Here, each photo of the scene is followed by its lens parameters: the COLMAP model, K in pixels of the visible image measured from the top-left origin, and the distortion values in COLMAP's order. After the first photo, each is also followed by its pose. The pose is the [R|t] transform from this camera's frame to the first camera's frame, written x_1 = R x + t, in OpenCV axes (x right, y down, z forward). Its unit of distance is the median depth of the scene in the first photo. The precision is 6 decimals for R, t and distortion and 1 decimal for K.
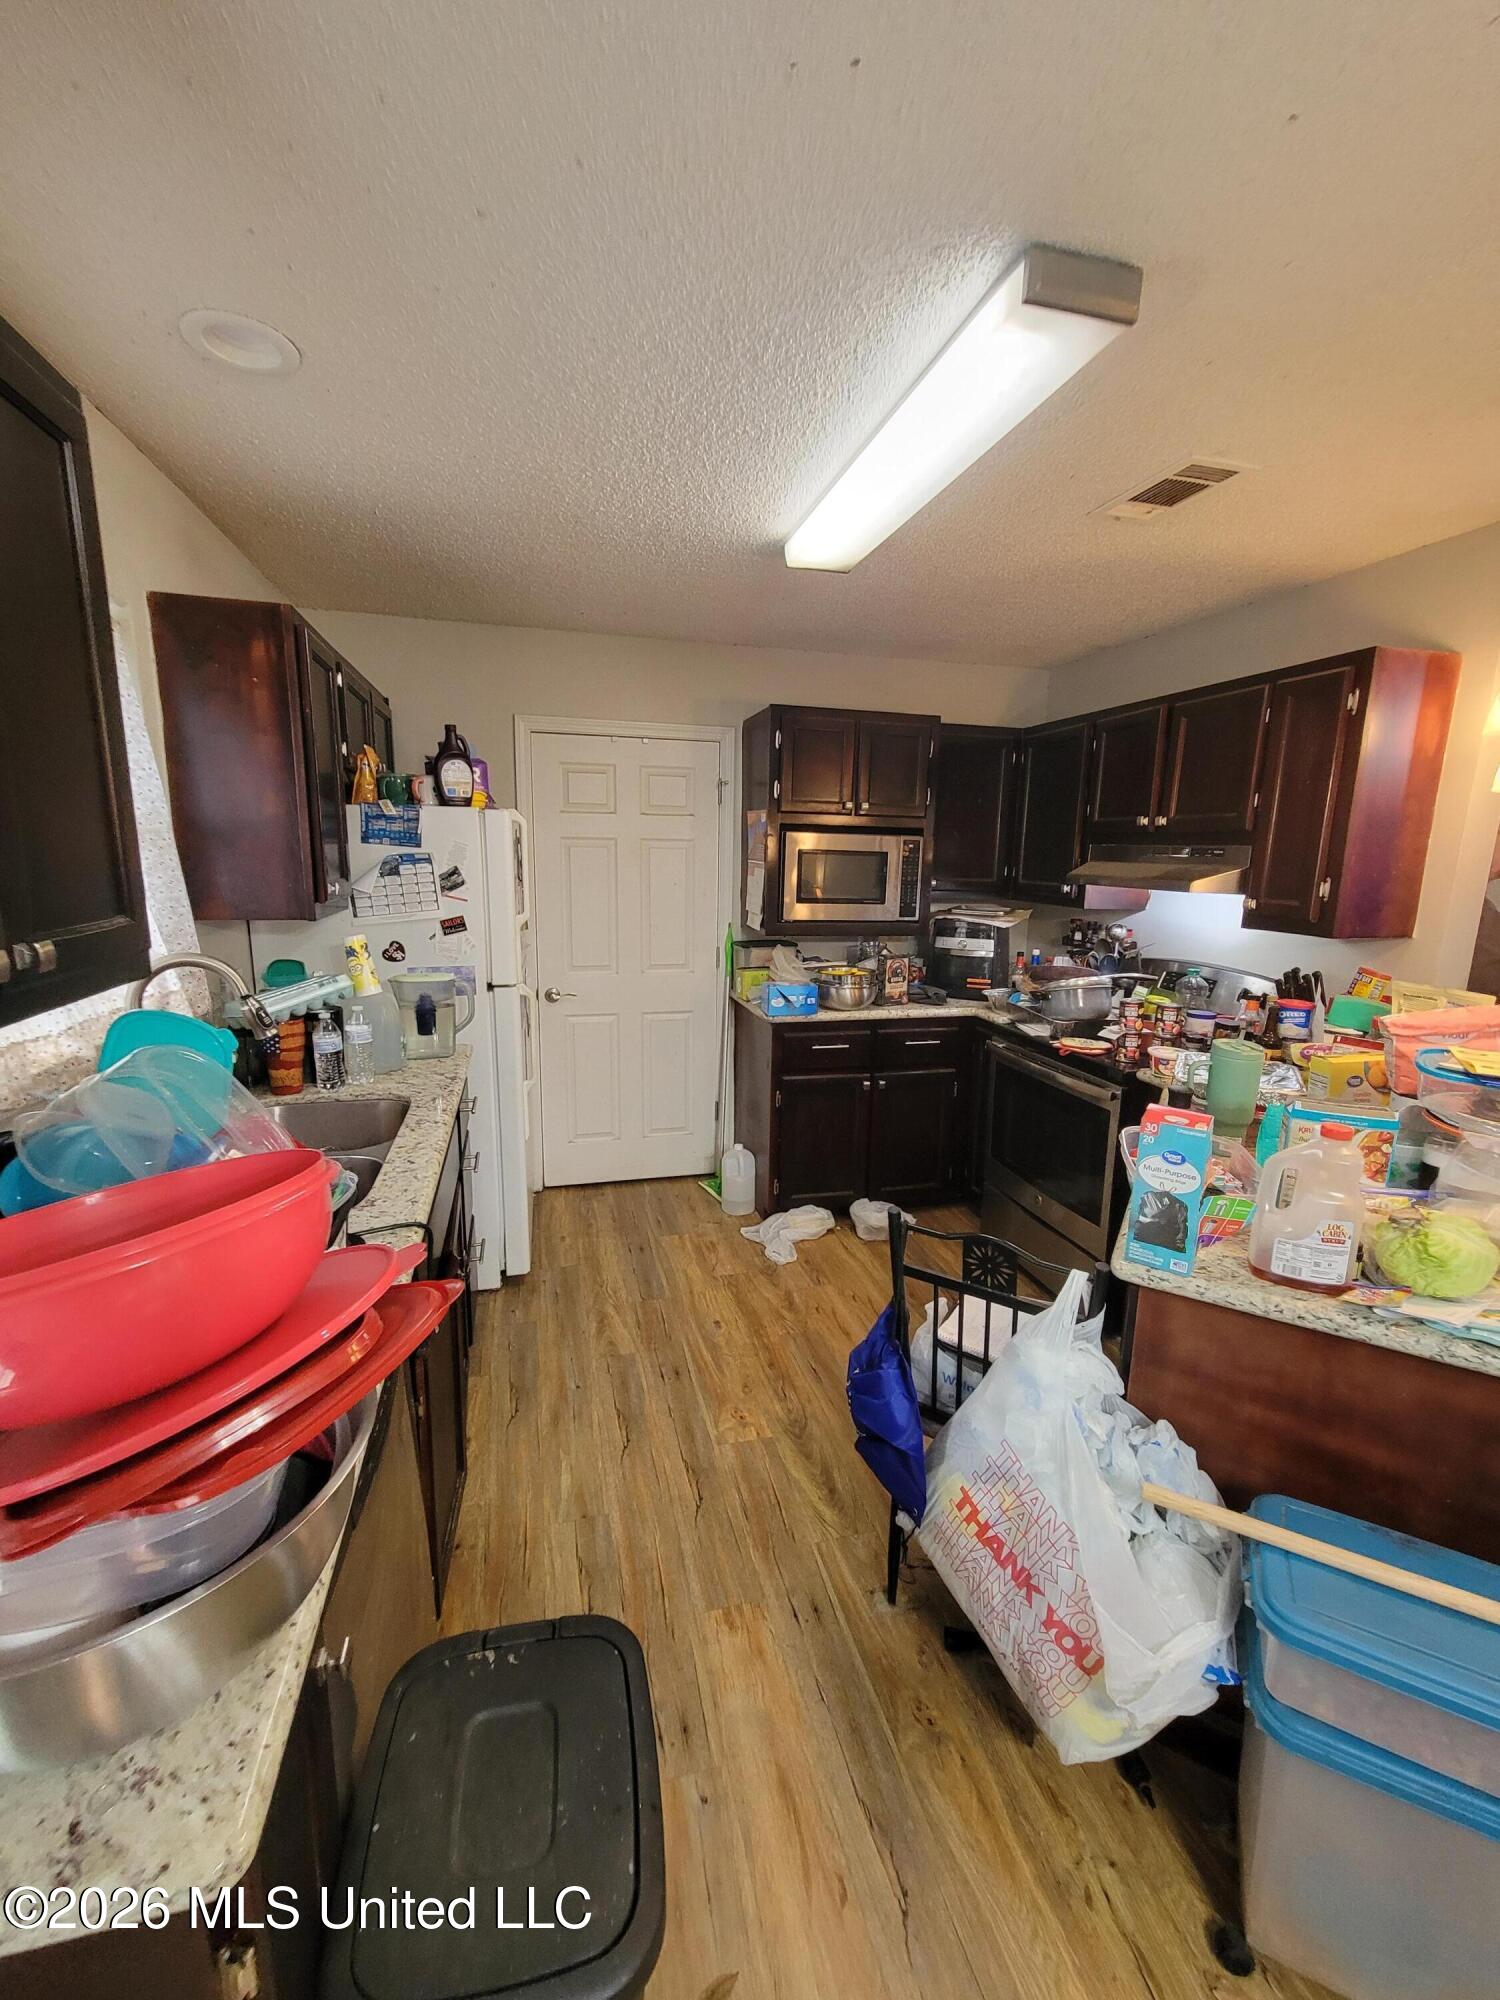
lens RADIAL K [[808.4, 0, 744.3], [0, 808.4, 1004.8], [0, 0, 1]] dist [-0.000099, 0.000096]
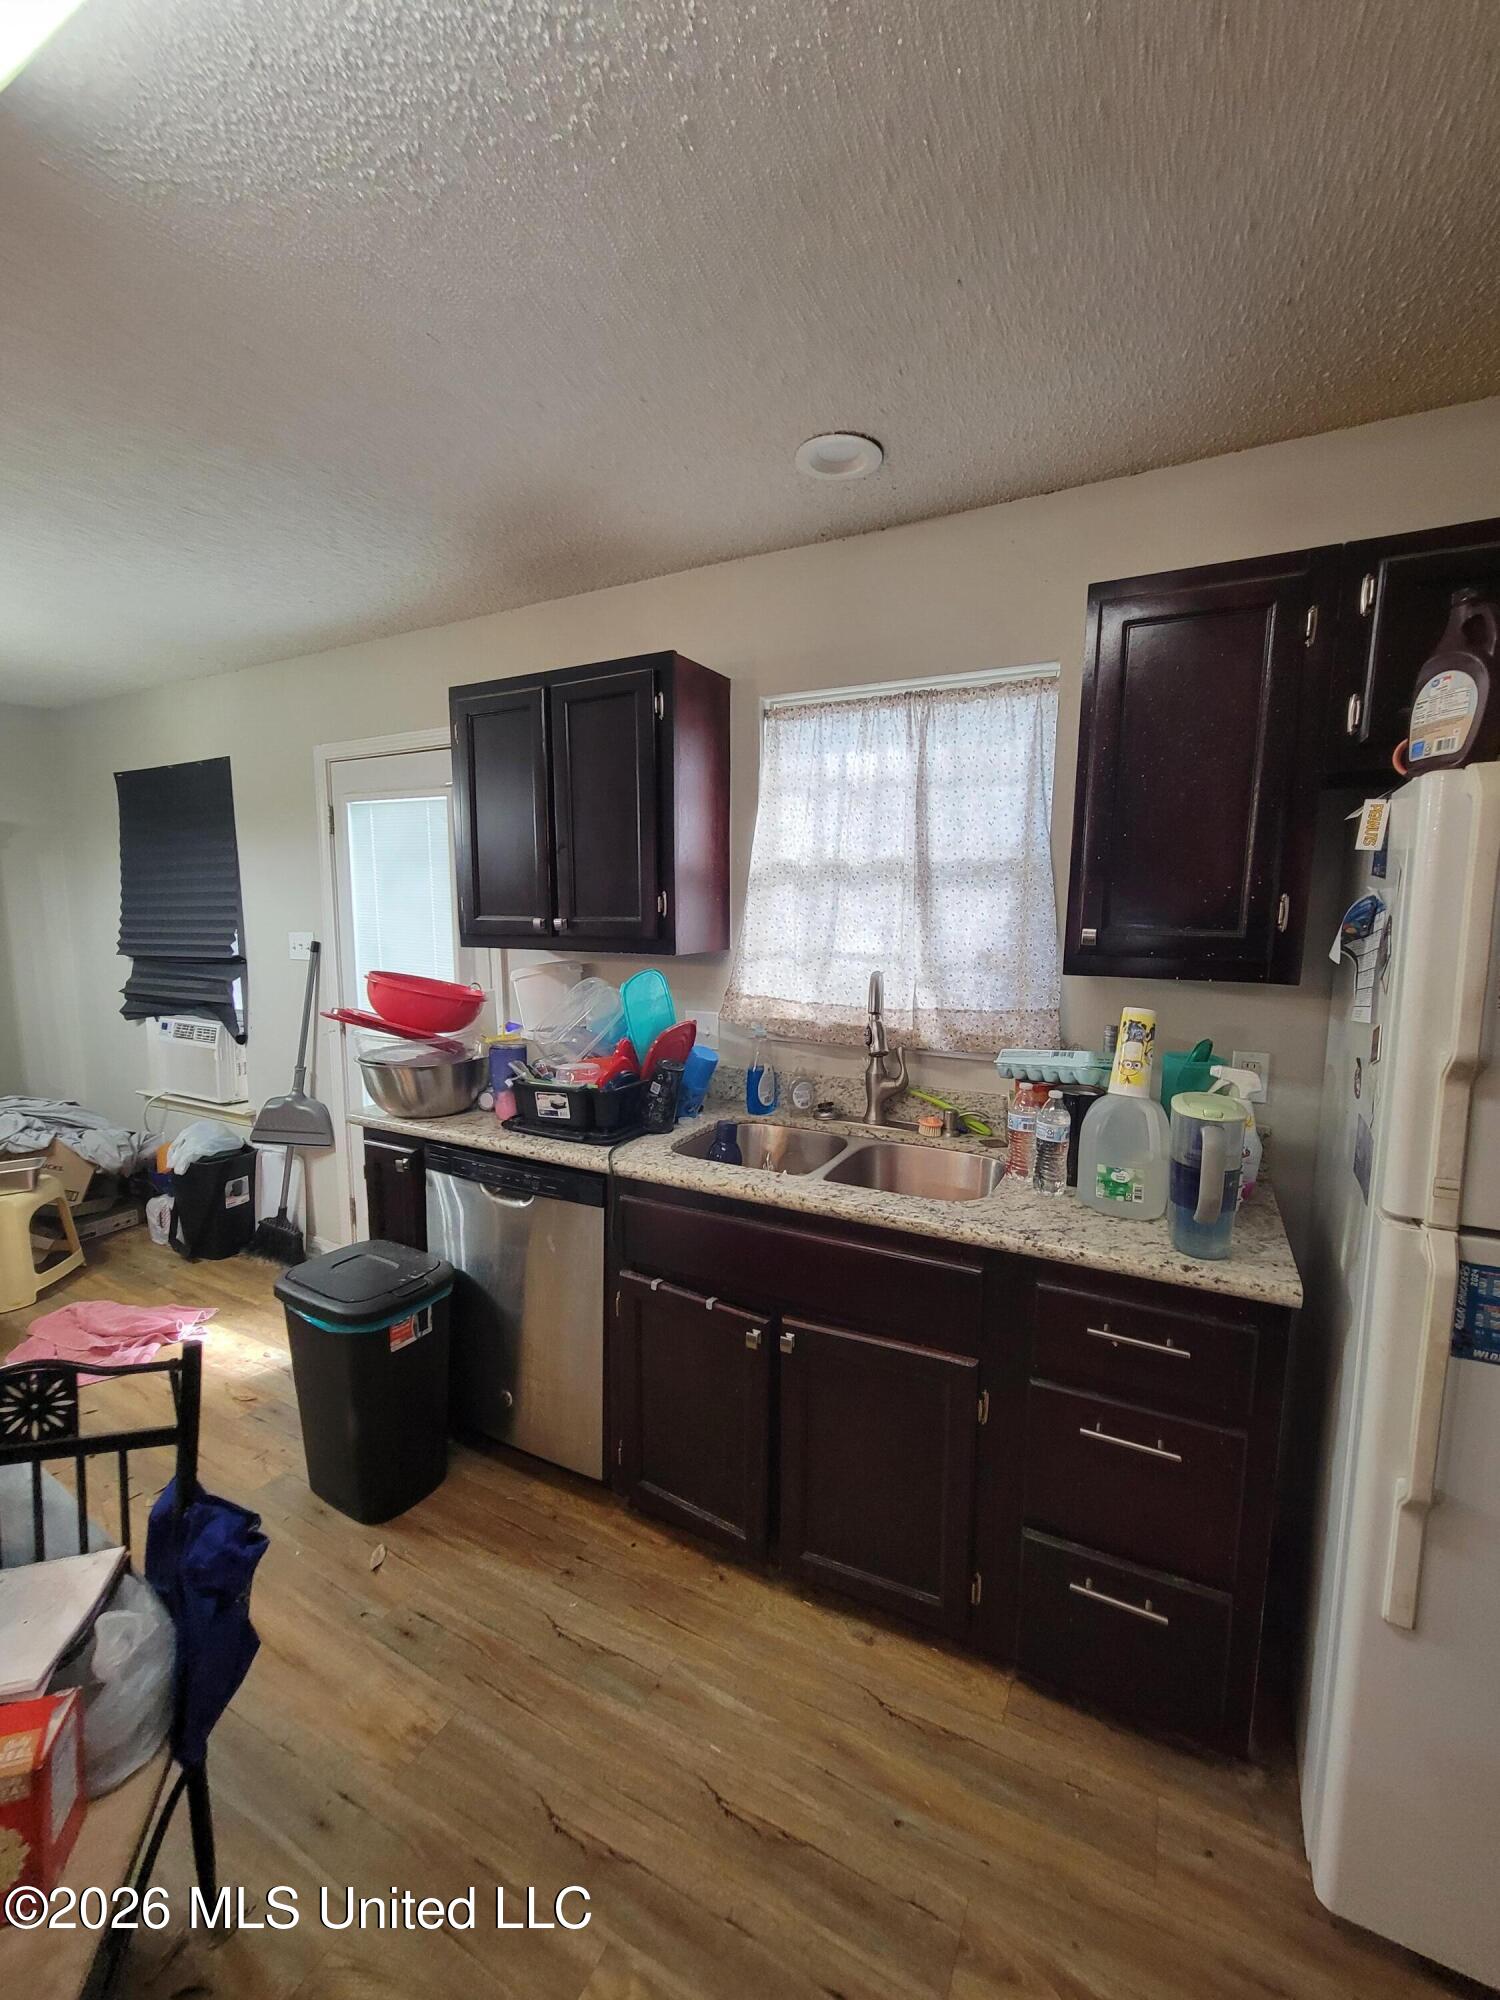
lens RADIAL K [[808.4, 0, 744.3], [0, 808.4, 1004.8], [0, 0, 1]] dist [-0.000099, 0.000096]
pose [[-0.663965, 0.093830, -0.741854, 0.240267], [-0.155940, 0.952909, 0.260092, -0.208848], [0.731323, 0.288377, -0.618066, 1.151875]]
